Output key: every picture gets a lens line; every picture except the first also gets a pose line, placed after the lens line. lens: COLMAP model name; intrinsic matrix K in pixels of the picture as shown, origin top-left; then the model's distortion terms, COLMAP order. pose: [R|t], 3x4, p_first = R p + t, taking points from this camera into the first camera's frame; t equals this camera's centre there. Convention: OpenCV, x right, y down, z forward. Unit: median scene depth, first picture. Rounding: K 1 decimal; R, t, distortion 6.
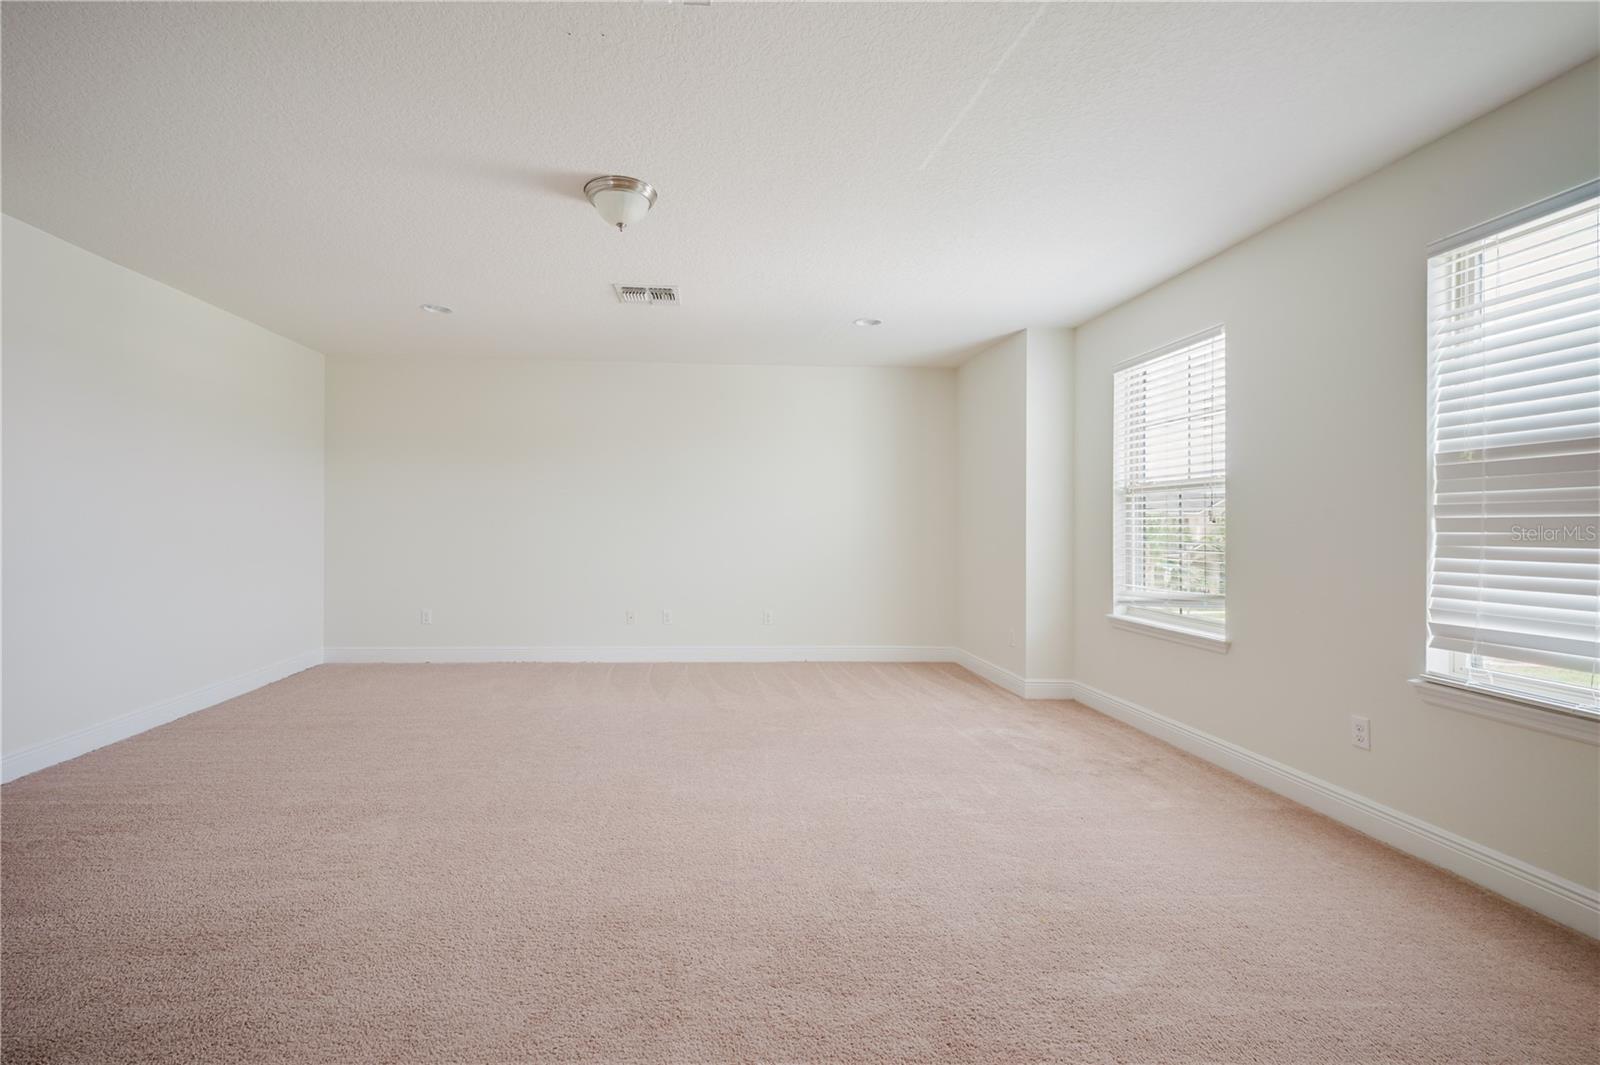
lens RADIAL K [[691.0, 0, 795.5], [0, 691.0, 523.2], [0, 0, 1]] dist [-0.000953, -0.000241]
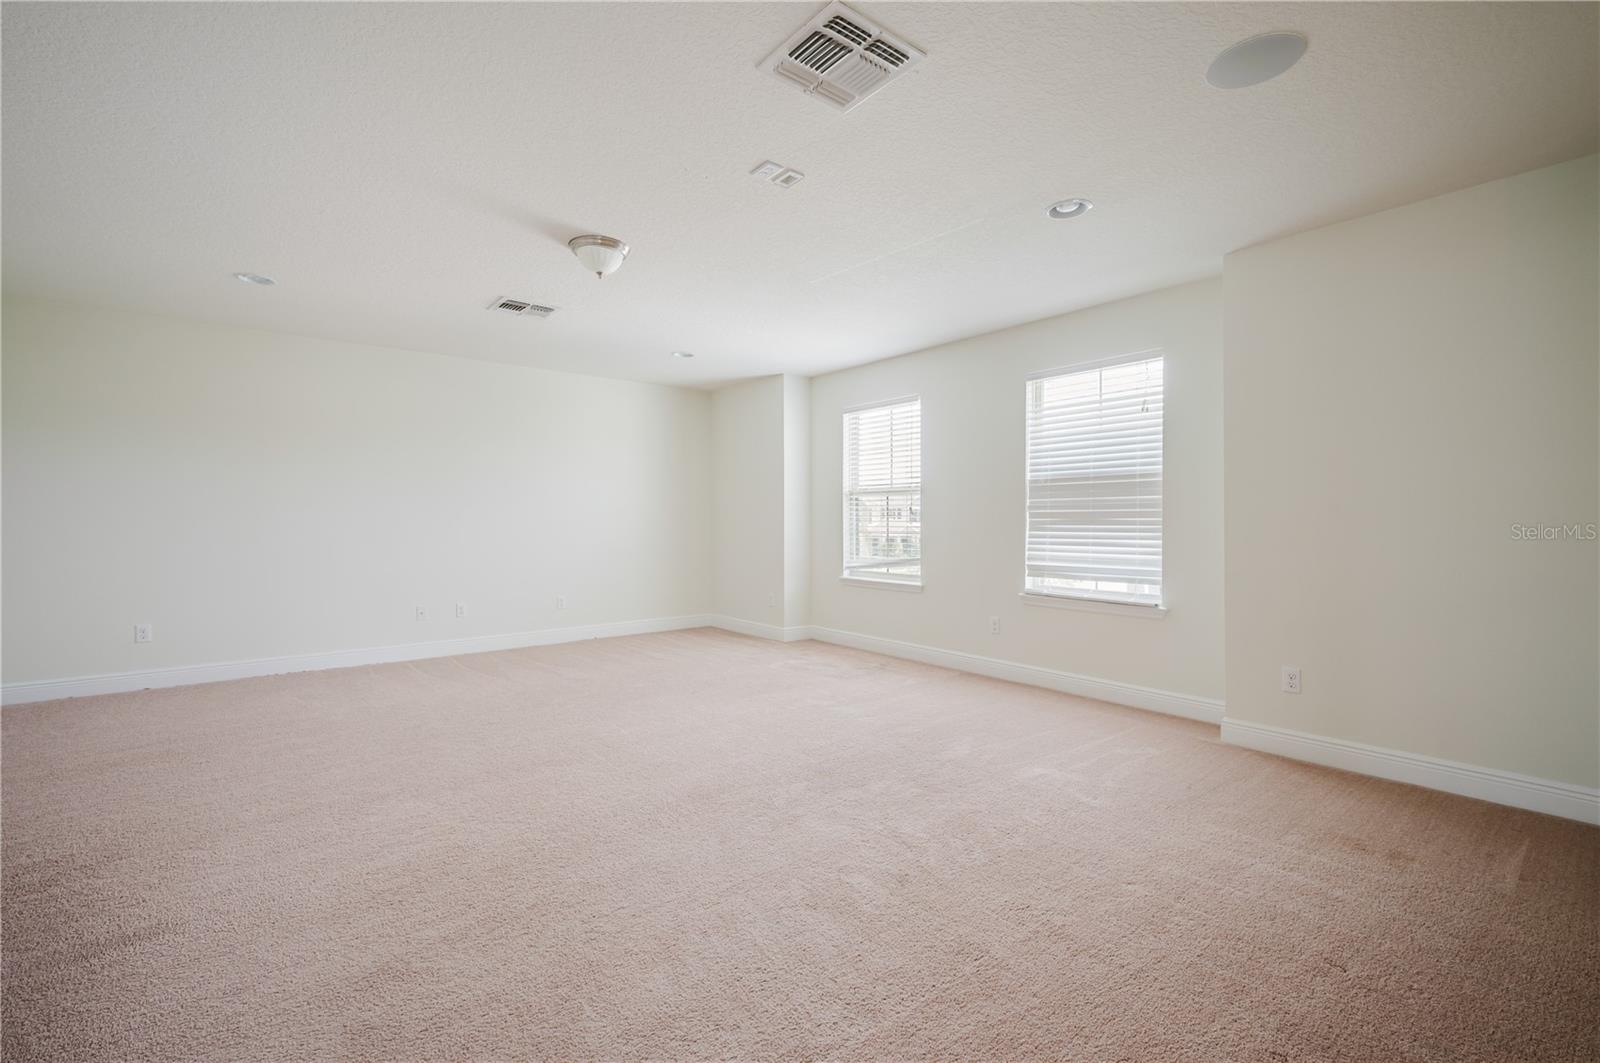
lens RADIAL K [[691.0, 0, 795.5], [0, 691.0, 522.2], [0, 0, 1]] dist [-0.000953, -0.000241]
pose [[0.809991, -0.010783, 0.586343, -0.700099], [0.004146, 0.999911, 0.012661, -0.004977], [-0.586427, -0.007825, 0.809964, -0.200848]]
